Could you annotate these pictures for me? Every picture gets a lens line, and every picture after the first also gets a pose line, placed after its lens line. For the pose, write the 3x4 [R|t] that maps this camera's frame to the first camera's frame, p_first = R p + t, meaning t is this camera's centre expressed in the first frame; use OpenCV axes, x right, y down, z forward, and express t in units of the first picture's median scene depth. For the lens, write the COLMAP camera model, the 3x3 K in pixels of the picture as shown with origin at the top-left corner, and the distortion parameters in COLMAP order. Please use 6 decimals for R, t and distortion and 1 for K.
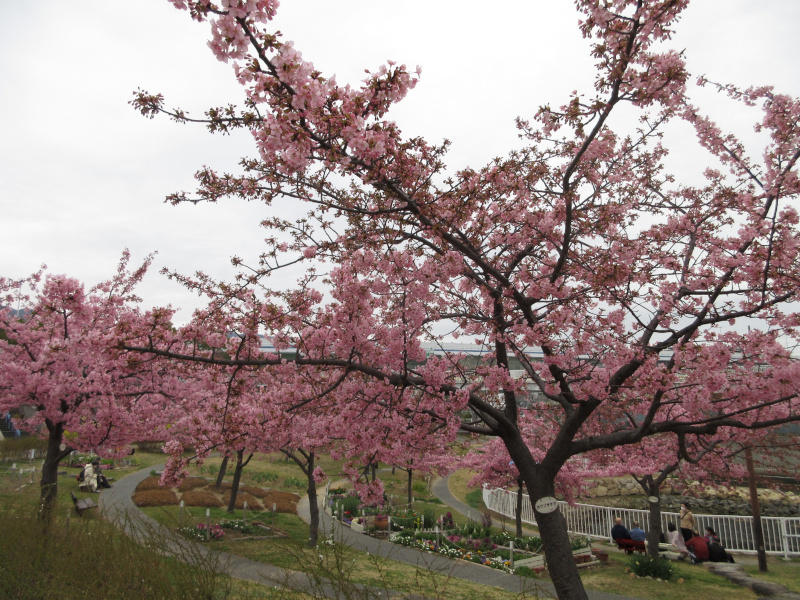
lens RADIAL K [[591.9, 0, 397.3], [0, 591.9, 298.1], [0, 0, 1]] dist [0.000158, -0.000713]
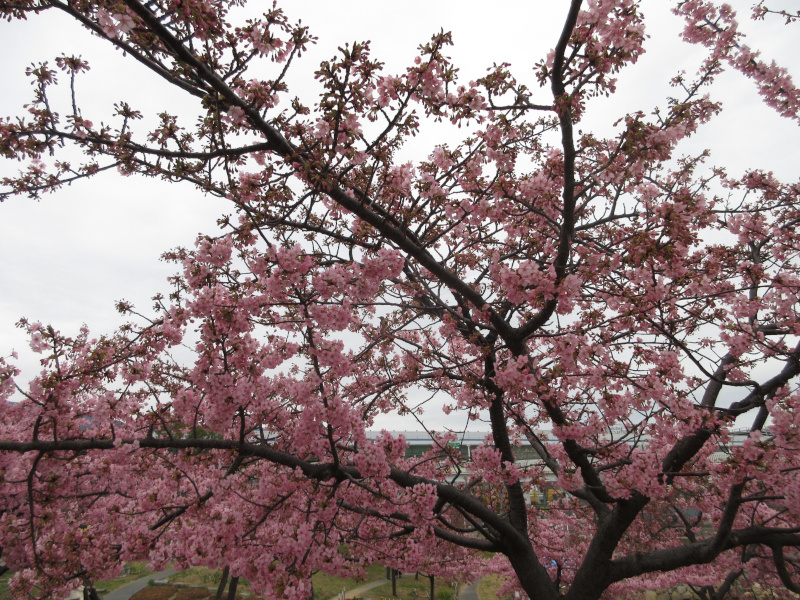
lens RADIAL K [[591.9, 0, 397.3], [0, 591.9, 298.1], [0, 0, 1]] dist [0.000158, -0.000713]
pose [[0.998831, -0.030617, -0.037416, 0.093338], [0.024689, 0.988419, -0.149729, 0.045171], [0.041567, 0.148630, 0.988019, 0.299065]]
